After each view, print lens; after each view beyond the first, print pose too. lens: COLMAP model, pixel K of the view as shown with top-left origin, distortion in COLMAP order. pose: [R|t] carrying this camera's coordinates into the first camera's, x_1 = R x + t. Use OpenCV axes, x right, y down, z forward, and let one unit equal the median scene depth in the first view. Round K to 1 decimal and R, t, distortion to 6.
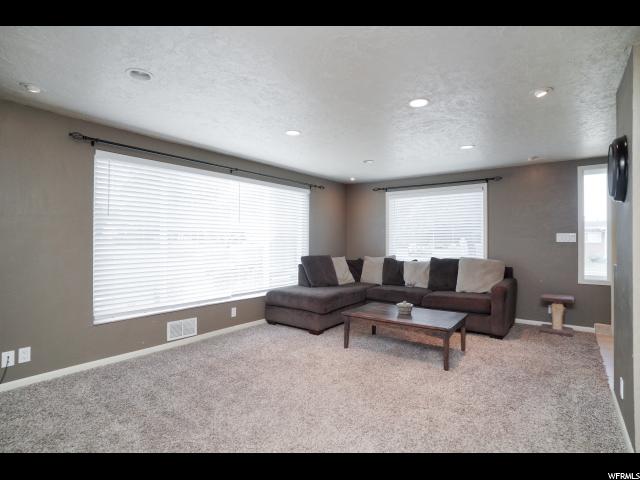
lens RADIAL K [[337.1, 0, 315.2], [0, 337.1, 238.6], [0, 0, 1]] dist [-0.039207, 0.002463]
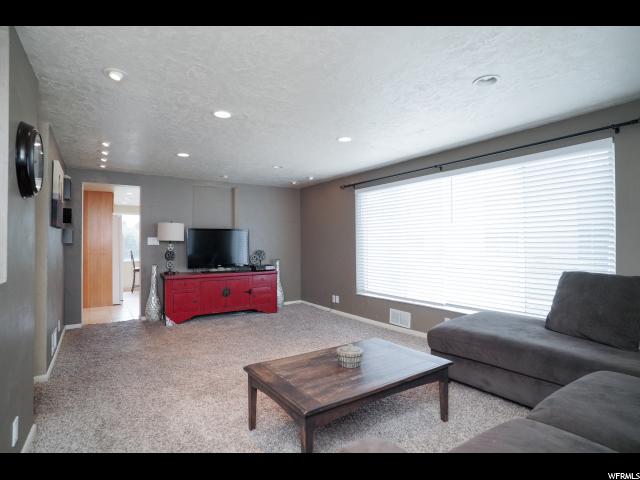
lens RADIAL K [[337.1, 0, 315.2], [0, 337.1, 238.6], [0, 0, 1]] dist [-0.039207, 0.002463]
pose [[-0.326639, -0.014834, -0.945033, 0.713372], [0.007039, 0.999811, -0.018126, 0.006182], [0.945123, -0.012573, -0.326473, 0.952050]]
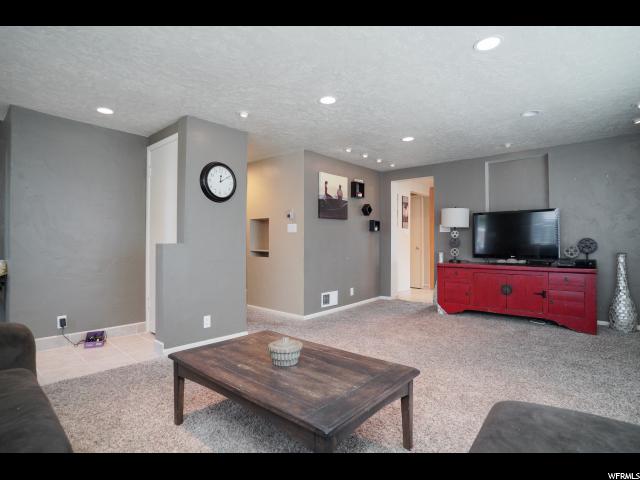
lens RADIAL K [[337.1, 0, 315.2], [0, 337.1, 238.6], [0, 0, 1]] dist [-0.039207, 0.002463]
pose [[-0.997650, 0.000208, 0.068514, 0.162769], [-0.000674, 0.999917, -0.012846, 0.041369], [-0.068511, -0.012862, -0.997567, 1.236420]]
